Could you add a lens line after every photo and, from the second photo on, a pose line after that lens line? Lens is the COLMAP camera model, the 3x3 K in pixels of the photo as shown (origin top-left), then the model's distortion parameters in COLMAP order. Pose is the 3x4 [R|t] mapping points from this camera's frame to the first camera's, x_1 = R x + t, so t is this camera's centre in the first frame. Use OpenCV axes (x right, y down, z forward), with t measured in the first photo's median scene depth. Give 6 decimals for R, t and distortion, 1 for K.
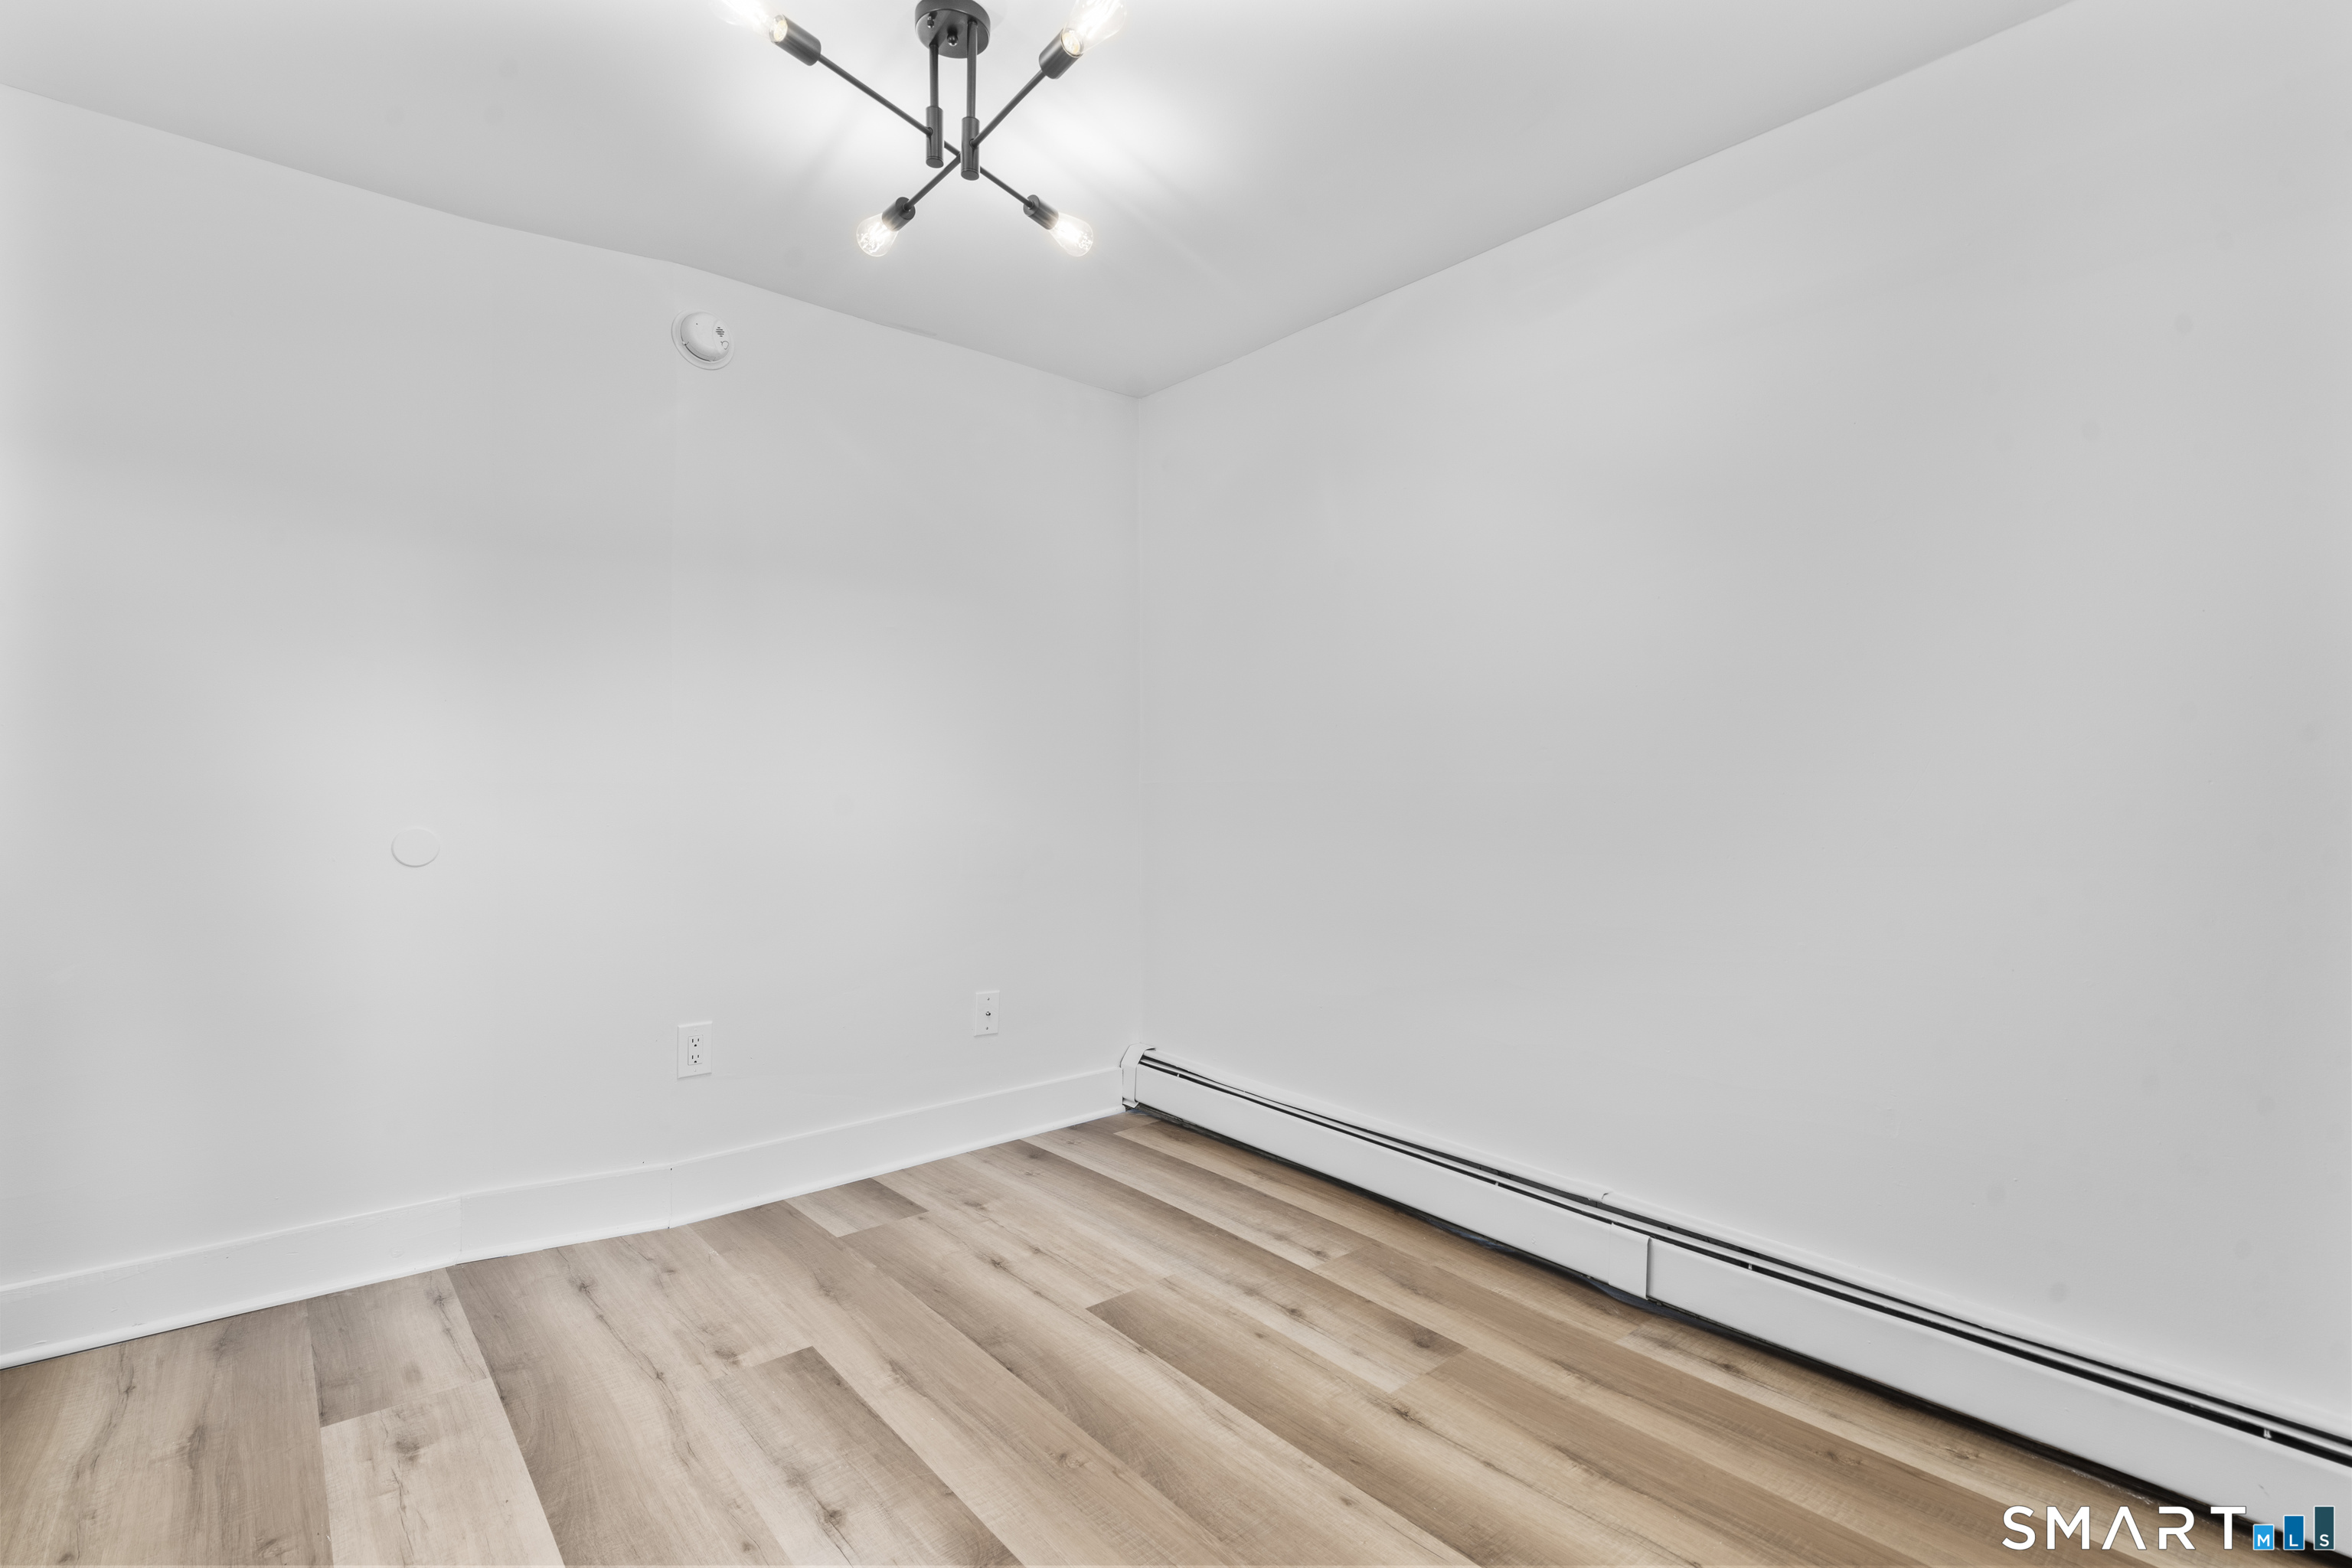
lens RADIAL K [[1061.2, 0, 1168.1], [0, 1061.2, 715.5], [0, 0, 1]] dist [-0.000106, 0.000751]
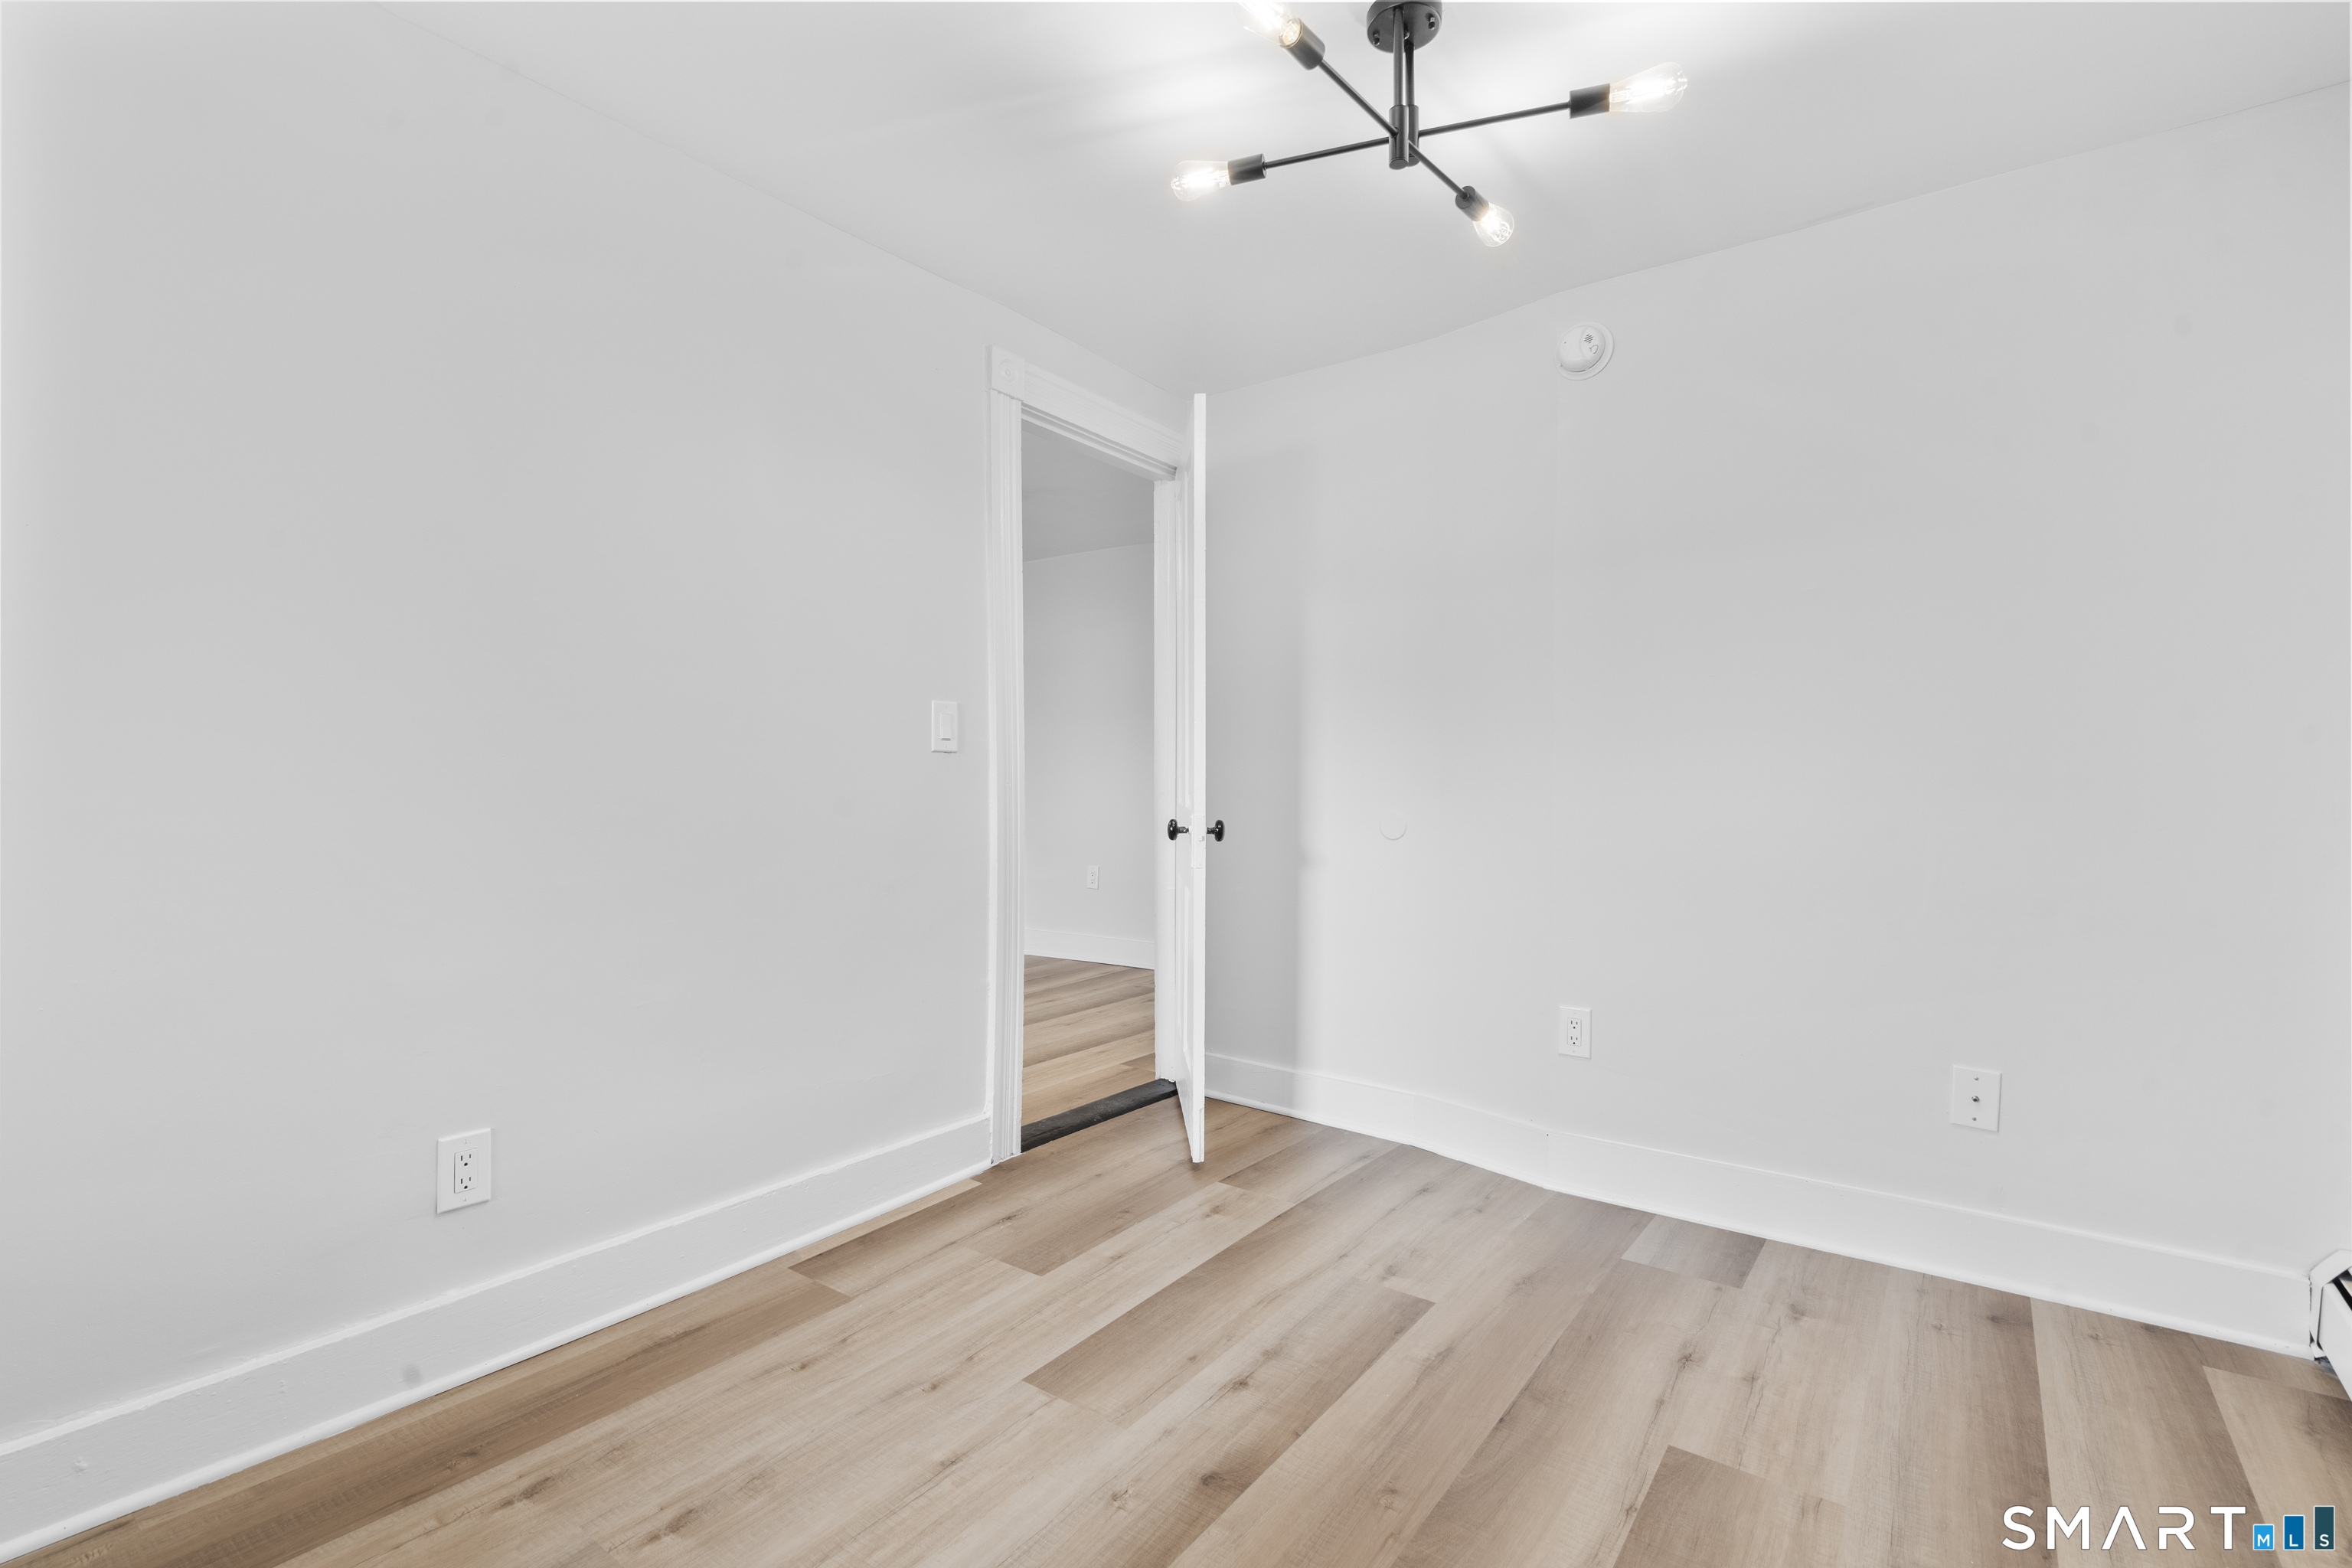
lens RADIAL K [[1076.4, 0, 1176.0], [0, 1076.4, 784.0], [0, 0, 1]] dist [-0.000181, 0.000370]
pose [[0.226196, 0.002551, -0.974078, 0.607754], [0.060763, 0.998012, 0.016724, 0.041813], [0.972185, -0.062971, 0.225591, 0.504779]]
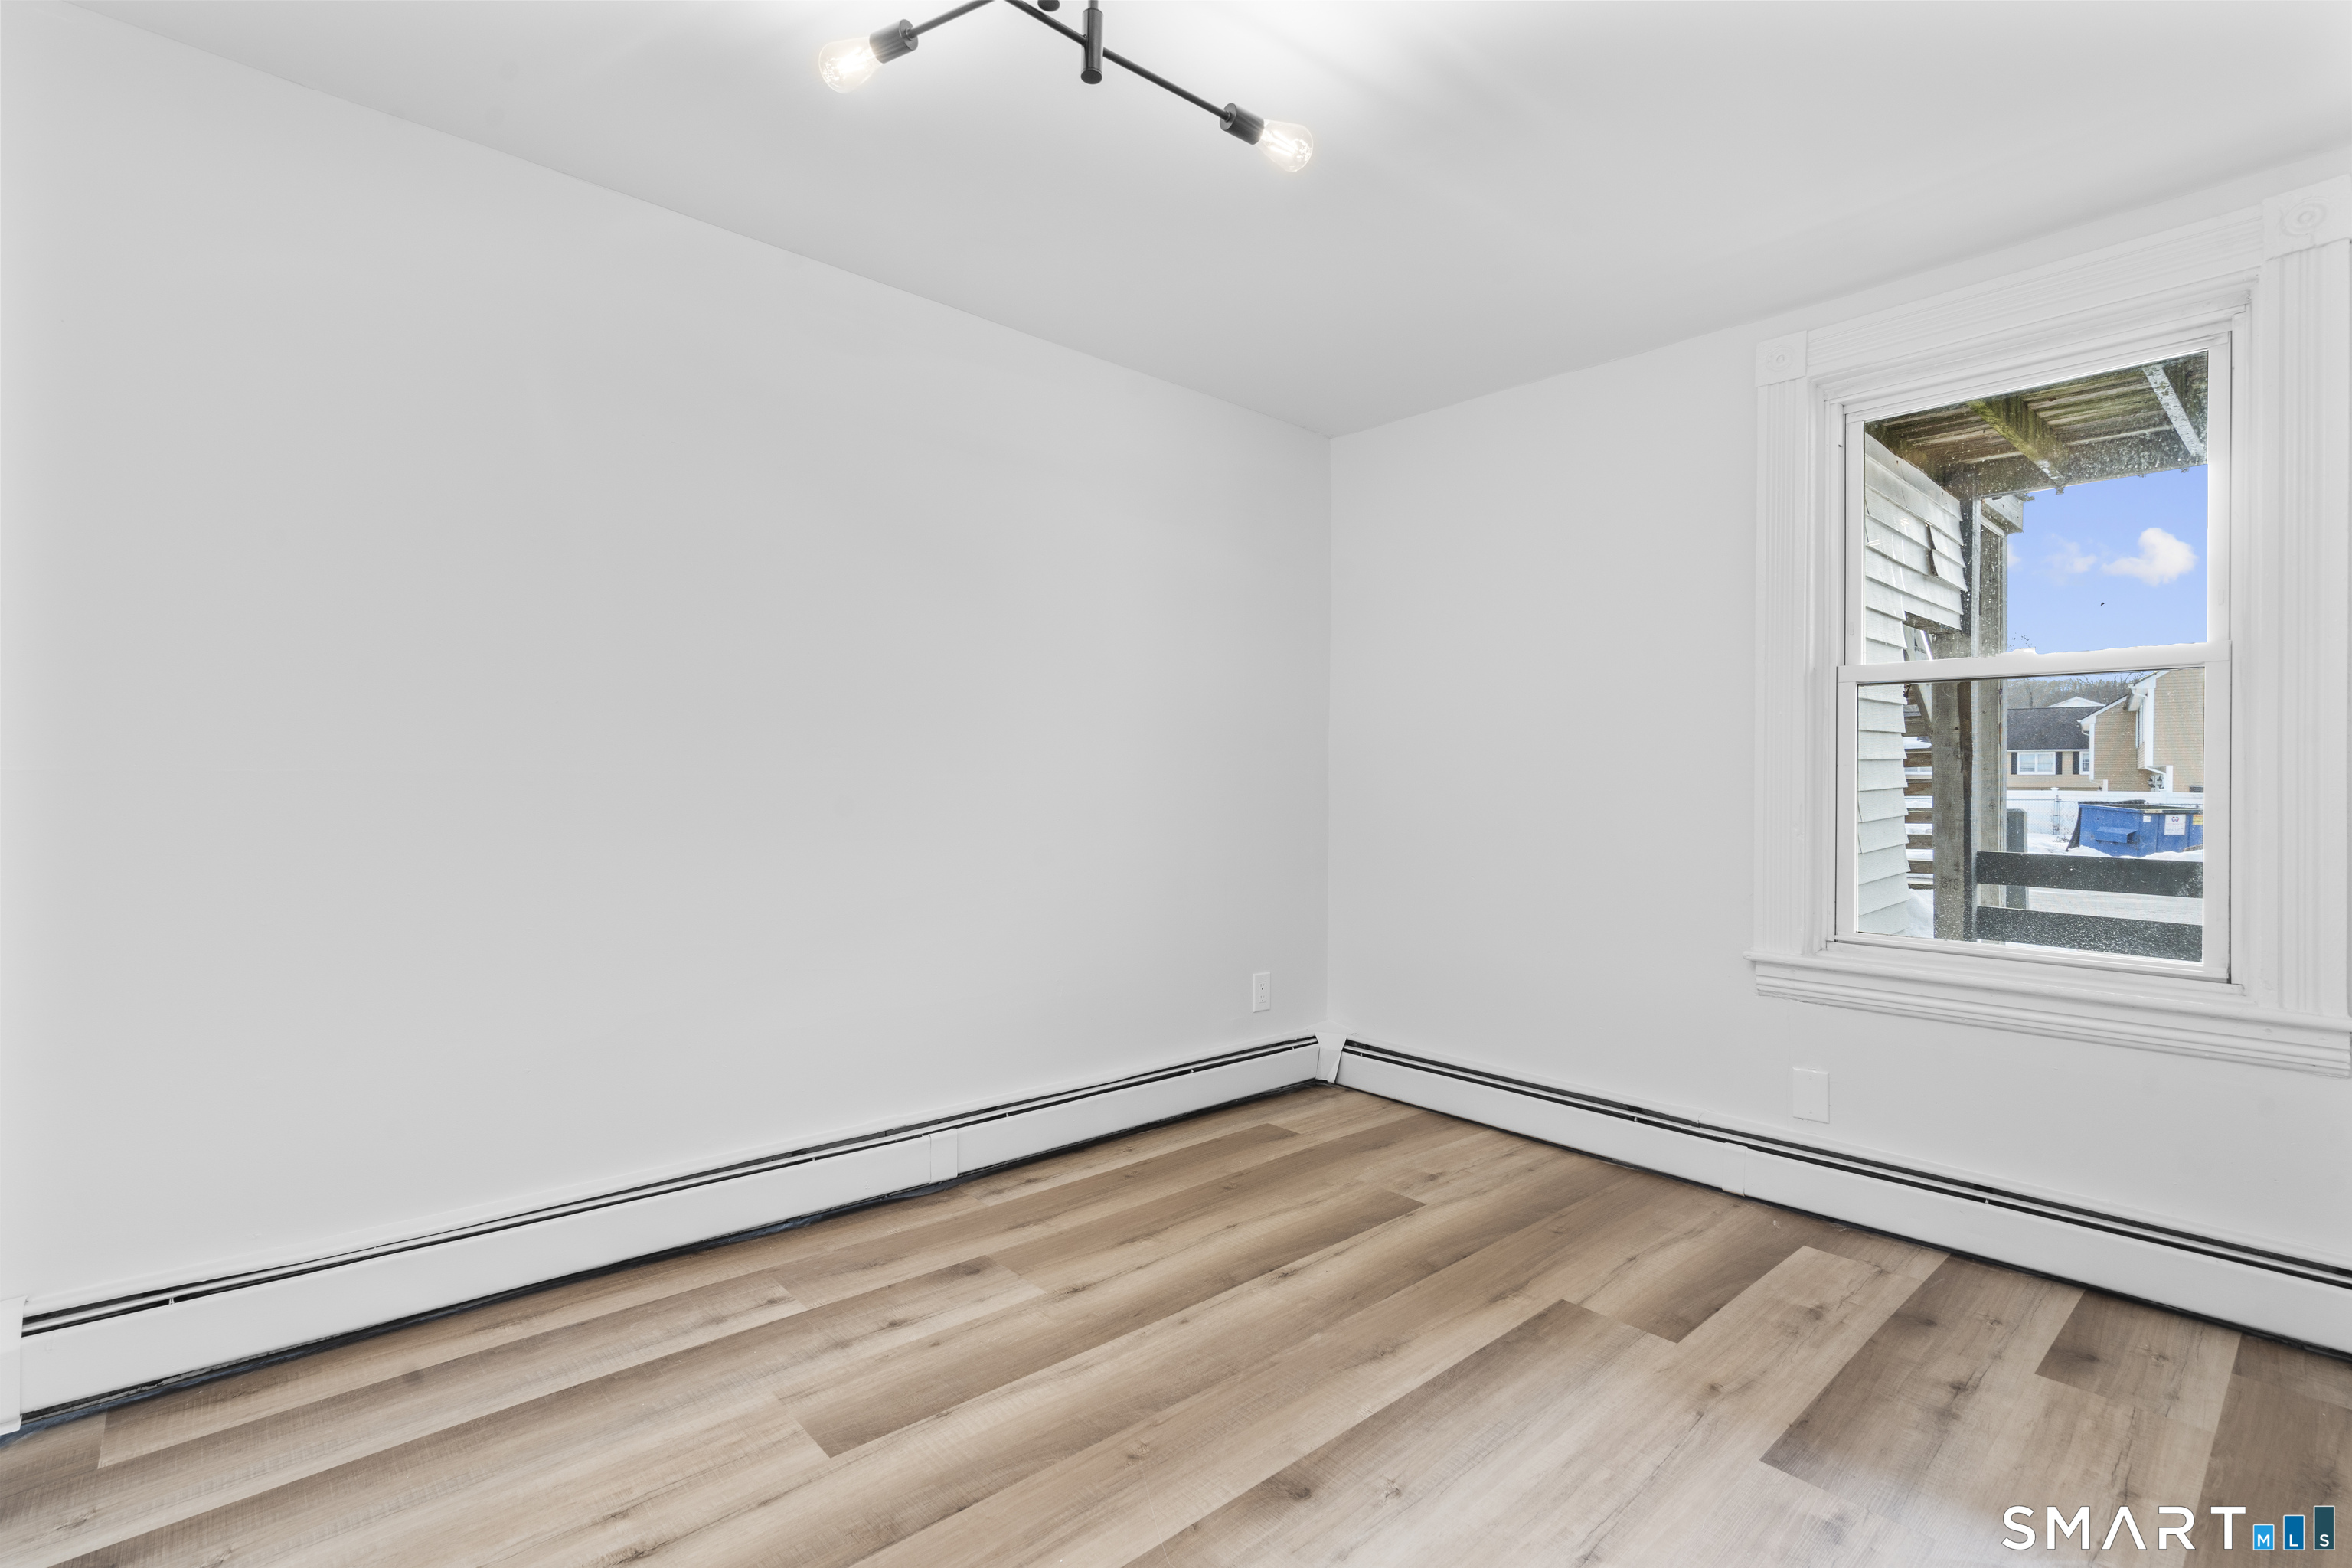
lens RADIAL K [[1094.7, 0, 1175.4], [0, 1094.7, 767.6], [0, 0, 1]] dist [0.000243, 0.000502]
pose [[-0.032290, 0.007187, 0.999453, -0.884080], [-0.077043, 0.996981, -0.009658, 0.050395], [-0.996505, -0.077313, -0.031638, 0.818653]]
